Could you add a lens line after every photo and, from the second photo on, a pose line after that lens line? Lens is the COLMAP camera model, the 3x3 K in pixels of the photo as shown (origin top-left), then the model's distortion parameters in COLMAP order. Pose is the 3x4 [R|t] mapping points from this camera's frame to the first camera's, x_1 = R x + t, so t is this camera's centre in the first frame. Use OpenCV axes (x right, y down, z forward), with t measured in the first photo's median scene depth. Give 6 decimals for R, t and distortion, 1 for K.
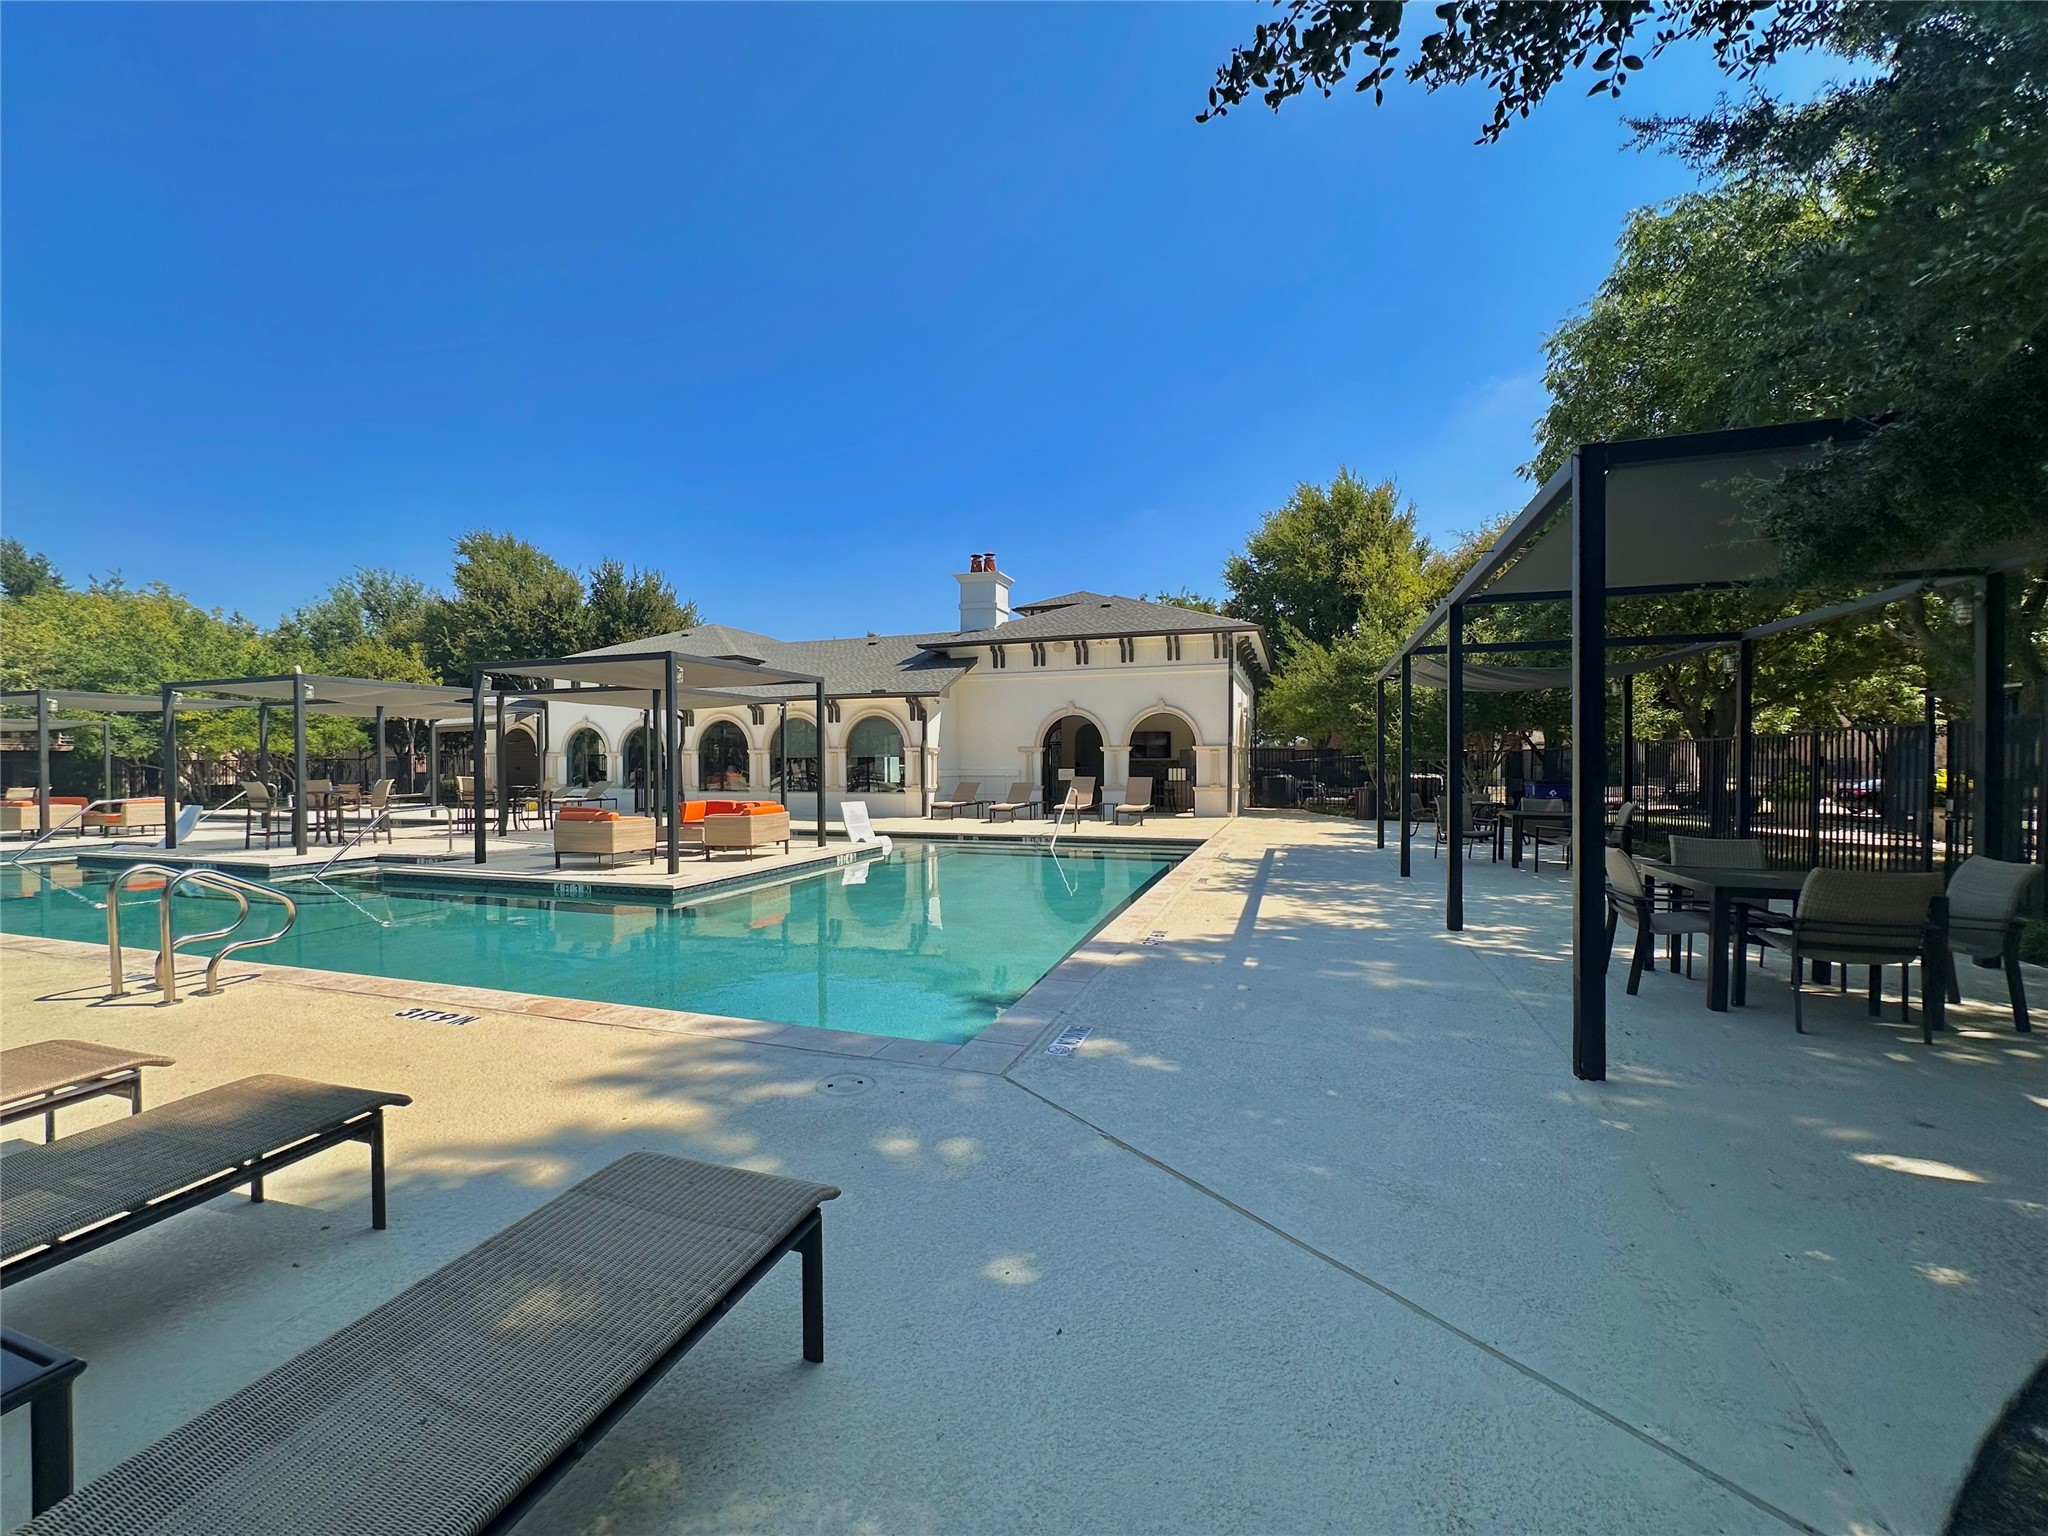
lens RADIAL K [[819.5, 0, 1025.3], [0, 819.5, 766.9], [0, 0, 1]] dist [-0.003144, 0.000491]
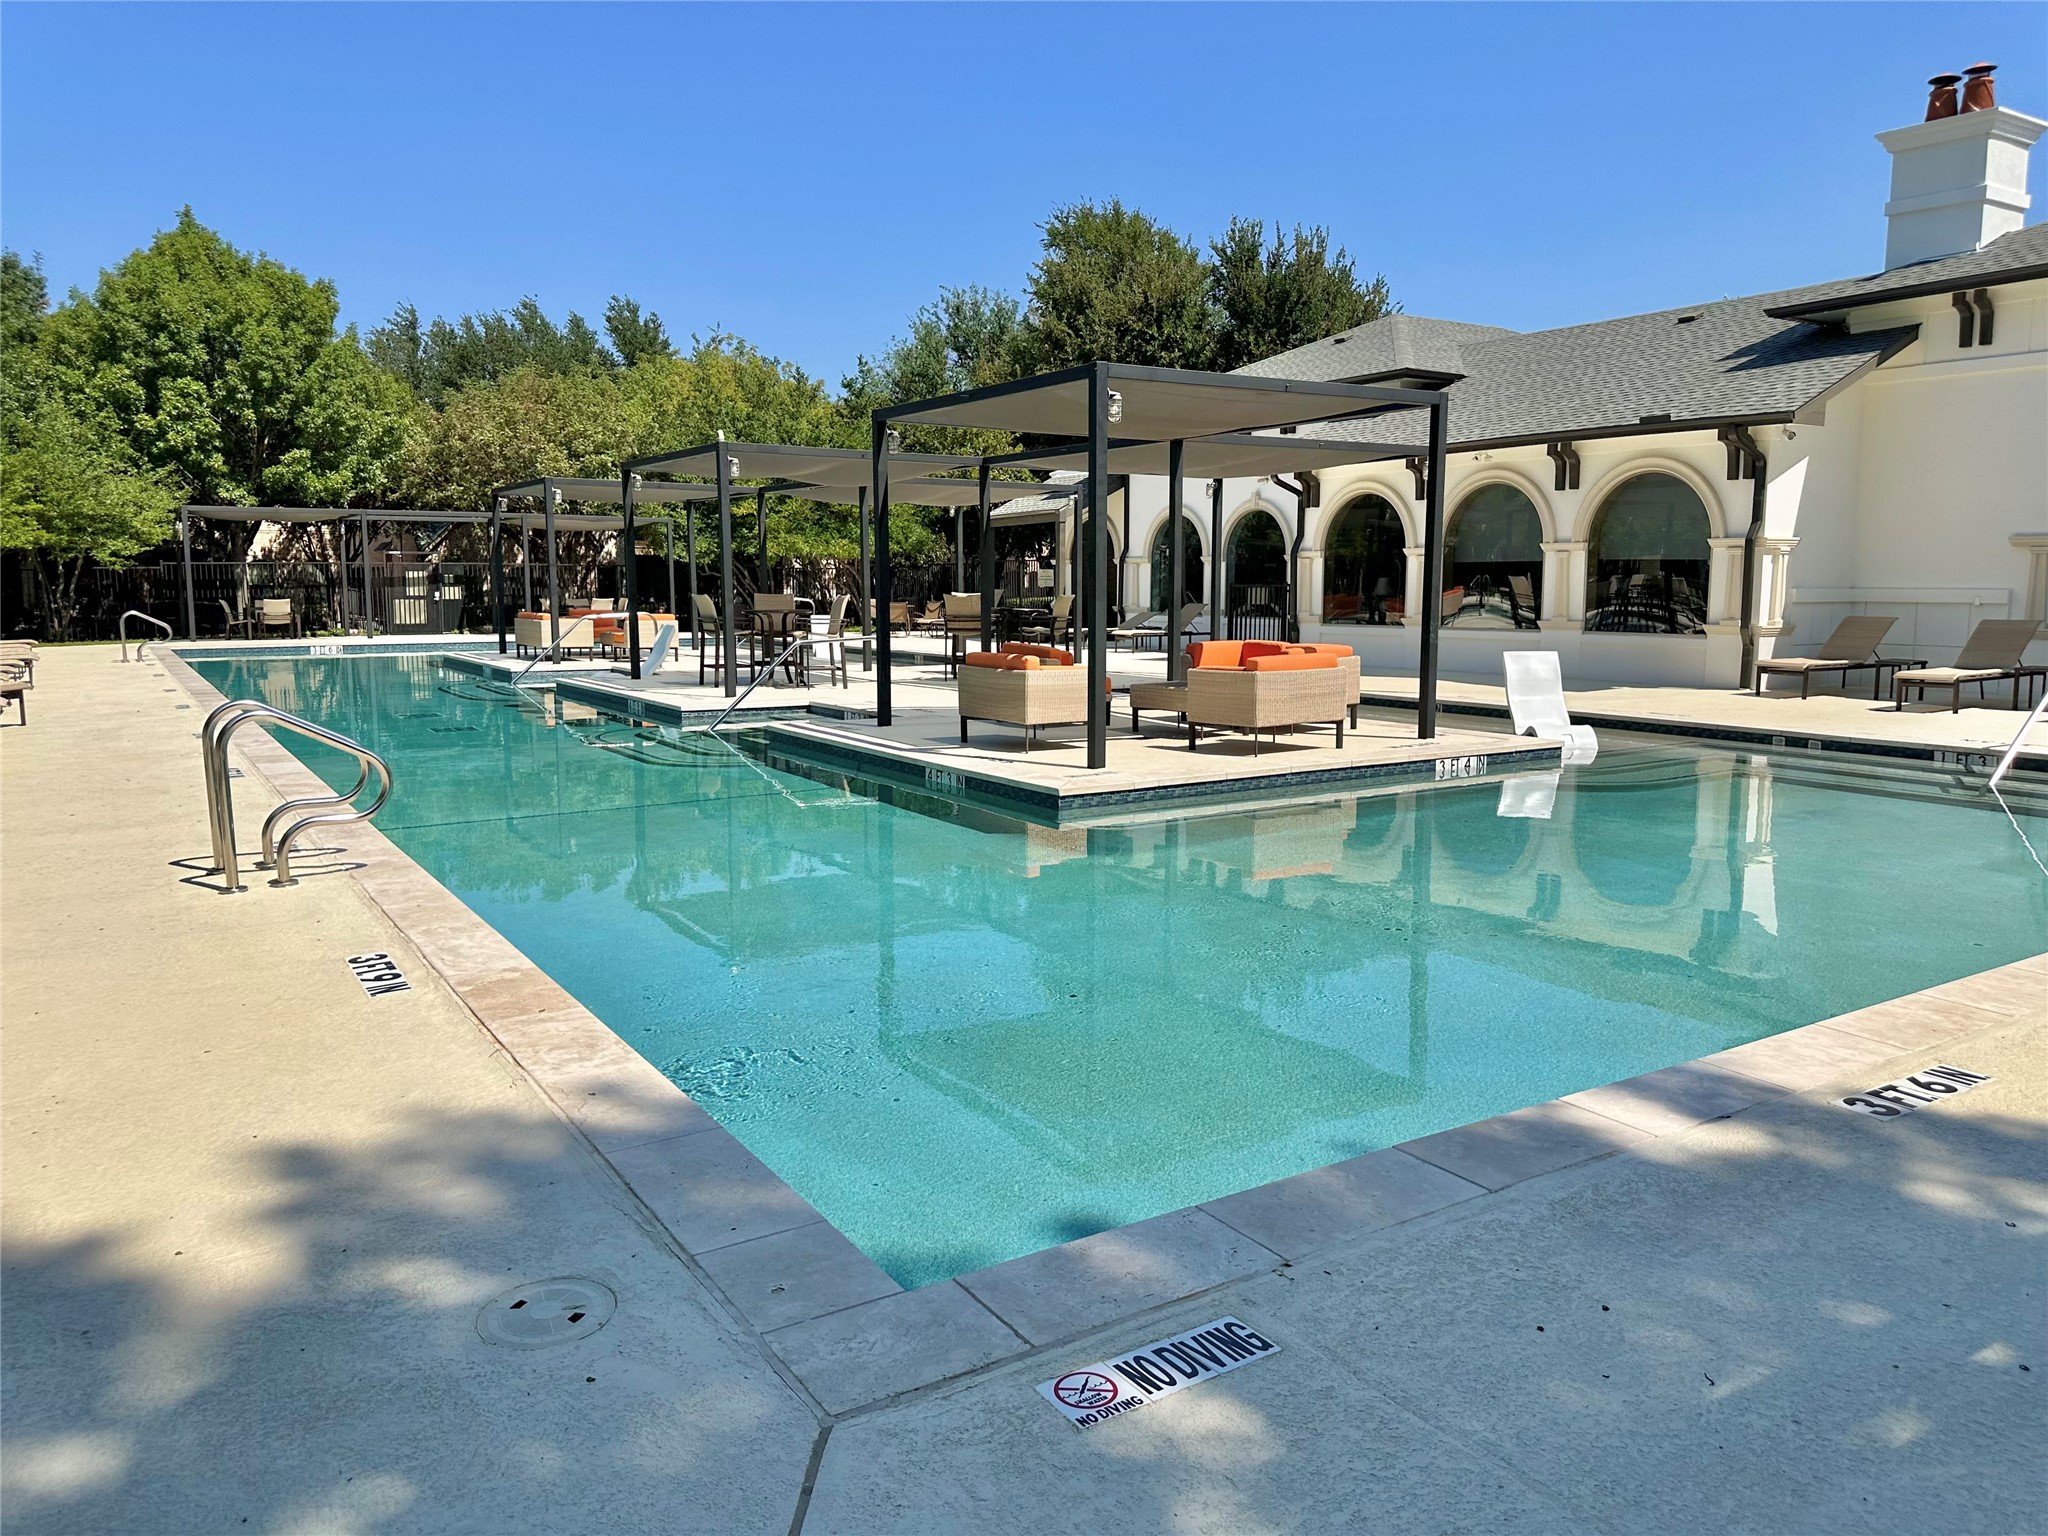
lens RADIAL K [[1451.0, 0, 1032.3], [0, 1451.0, 760.3], [0, 0, 1]] dist [0.018873, -0.019301]
pose [[0.783240, 0.083324, -0.616111, 0.114809], [-0.007290, 0.992141, 0.124910, 0.001444], [0.621677, -0.093343, 0.777692, 0.160851]]
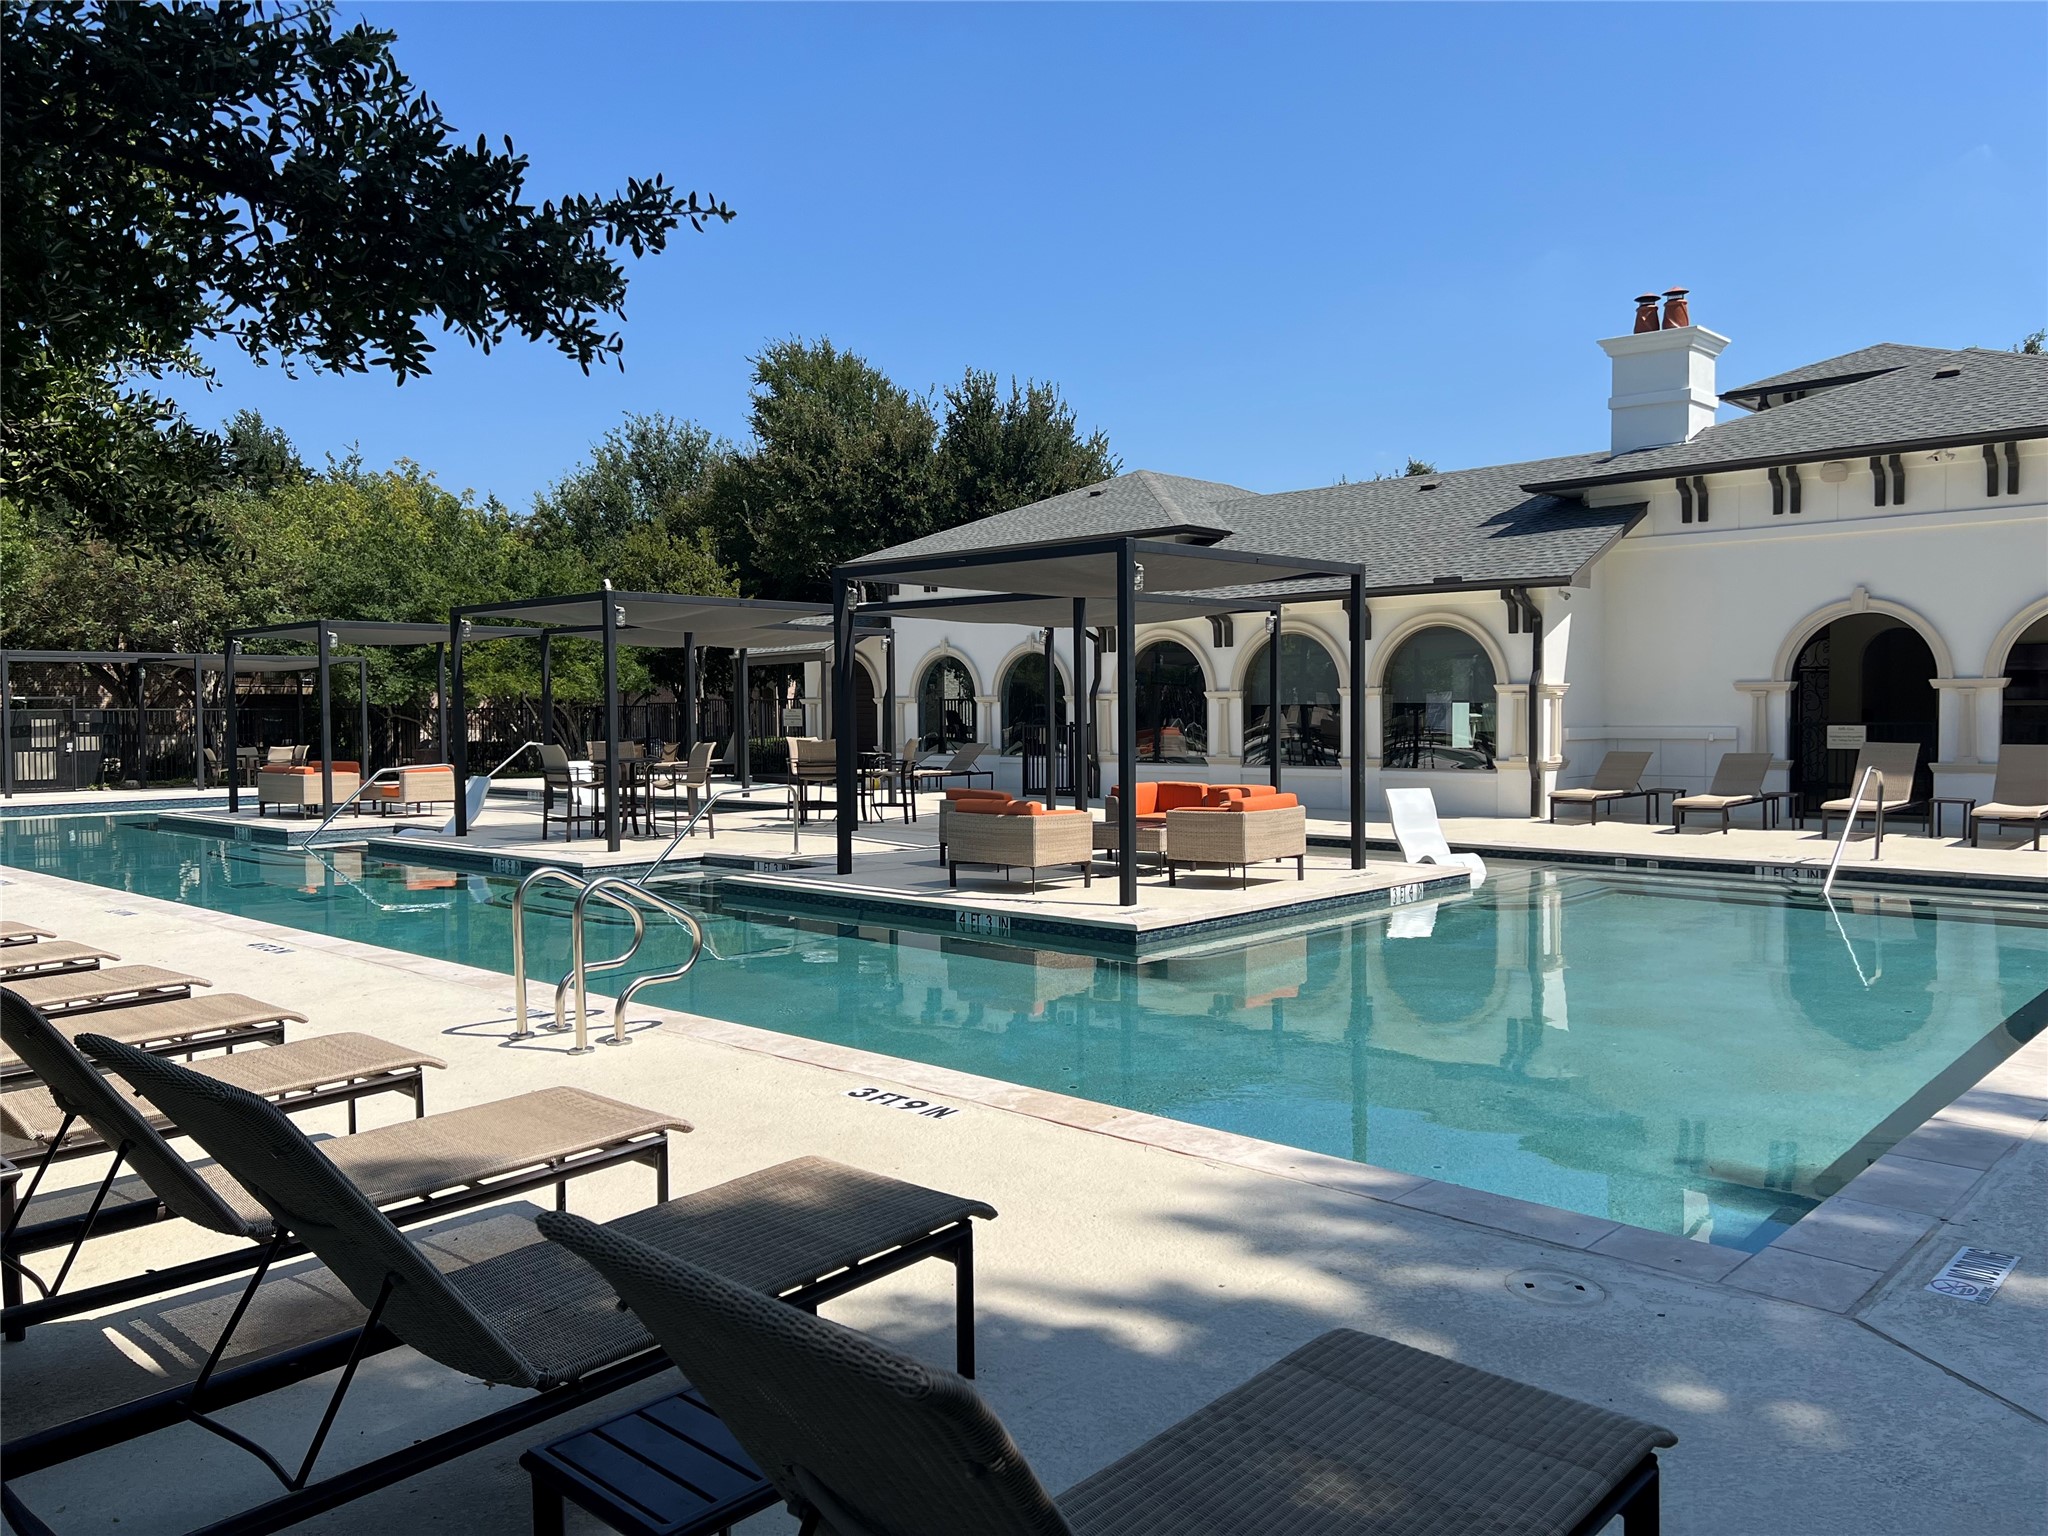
lens RADIAL K [[1534.0, 0, 1019.6], [0, 1534.0, 765.1], [0, 0, 1]] dist [0.058400, -0.066317]
pose [[0.911916, 0.013015, -0.410170, -0.031458], [0.001072, 0.999418, 0.034097, -0.009618], [0.410376, -0.031533, 0.911371, -0.051005]]
